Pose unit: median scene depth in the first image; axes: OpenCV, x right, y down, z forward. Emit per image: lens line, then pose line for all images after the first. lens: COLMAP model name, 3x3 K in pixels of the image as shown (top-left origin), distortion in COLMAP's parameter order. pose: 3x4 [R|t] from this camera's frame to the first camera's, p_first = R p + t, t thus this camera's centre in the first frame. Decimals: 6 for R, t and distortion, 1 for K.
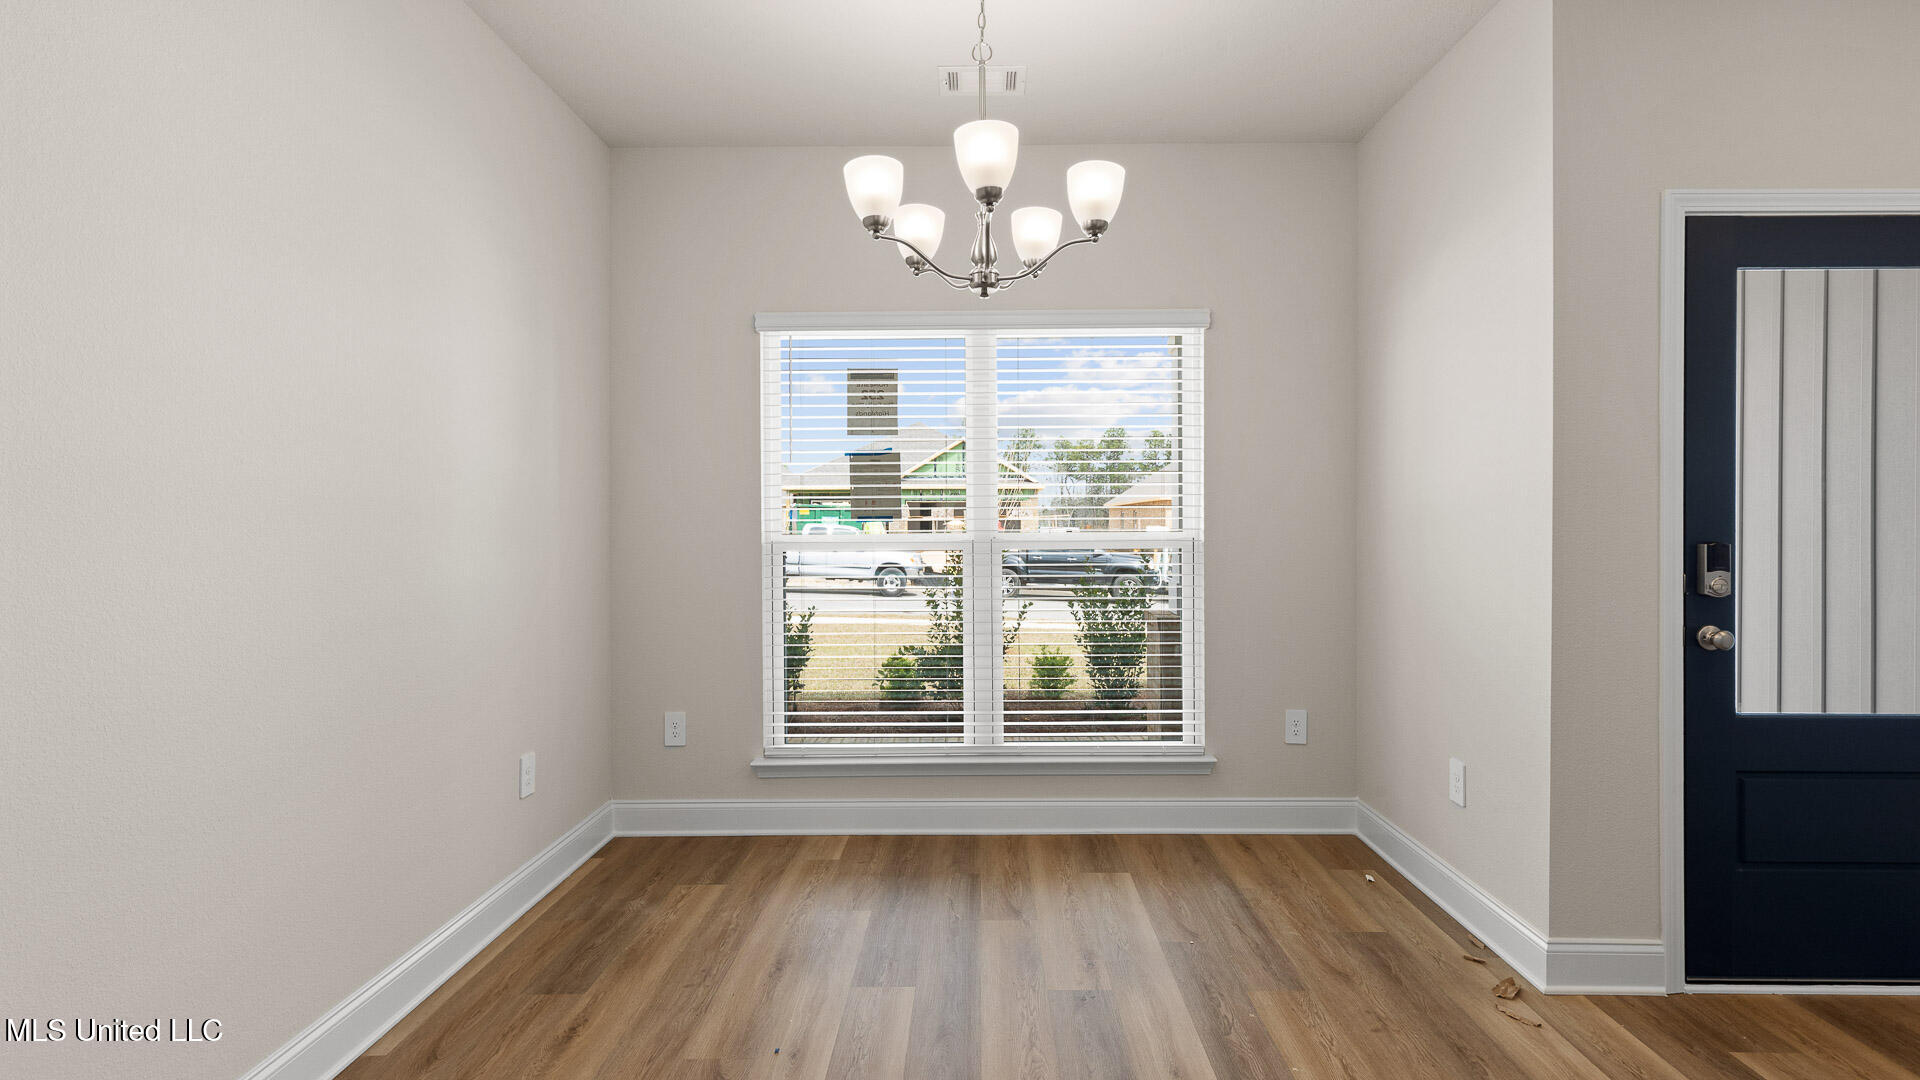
lens RADIAL K [[893.3, 0, 964.0], [0, 893.3, 517.8], [0, 0, 1]] dist [0.009222, -0.000004]
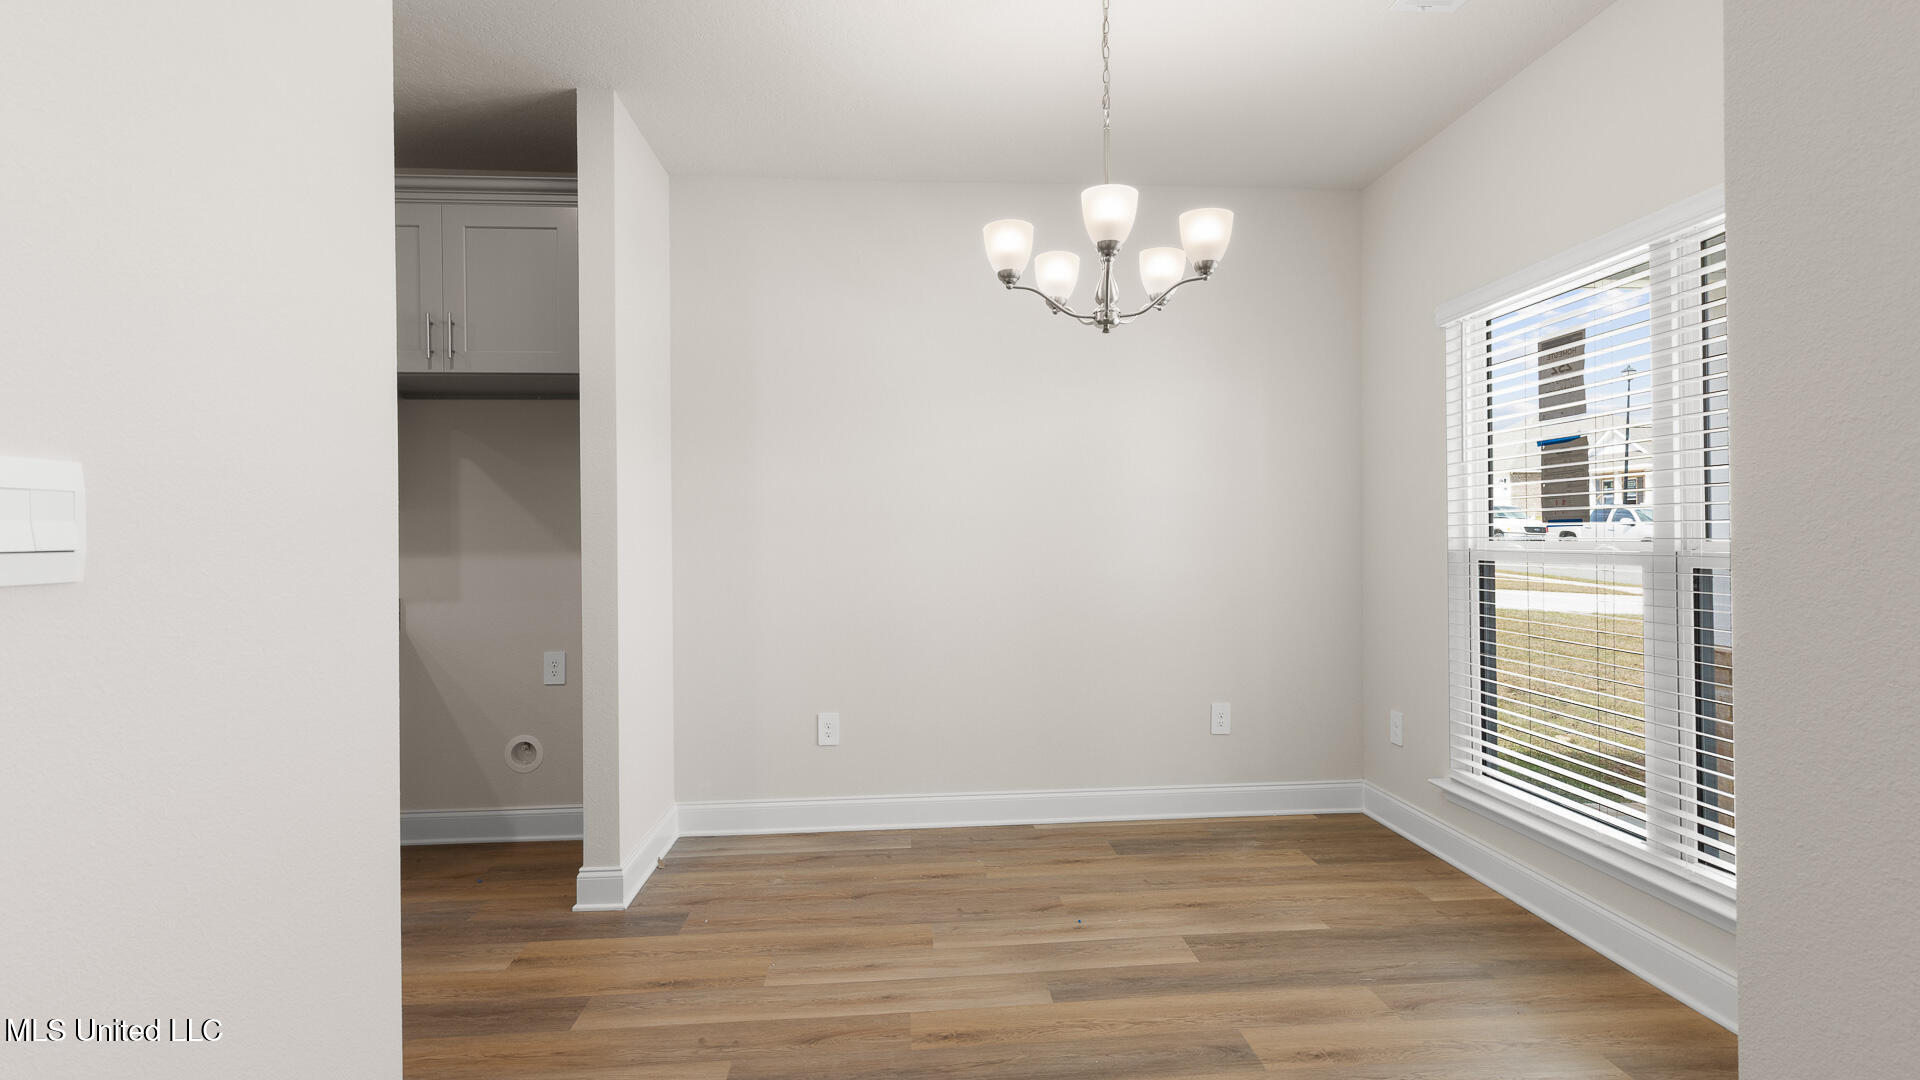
lens RADIAL K [[877.2, 0, 967.7], [0, 877.2, 548.7], [0, 0, 1]] dist [-0.000479, -0.000267]
pose [[0.094150, 0.019177, -0.995373, 0.727142], [0.017096, 0.999636, 0.020876, -0.000665], [0.995411, -0.018982, 0.093788, 0.477587]]
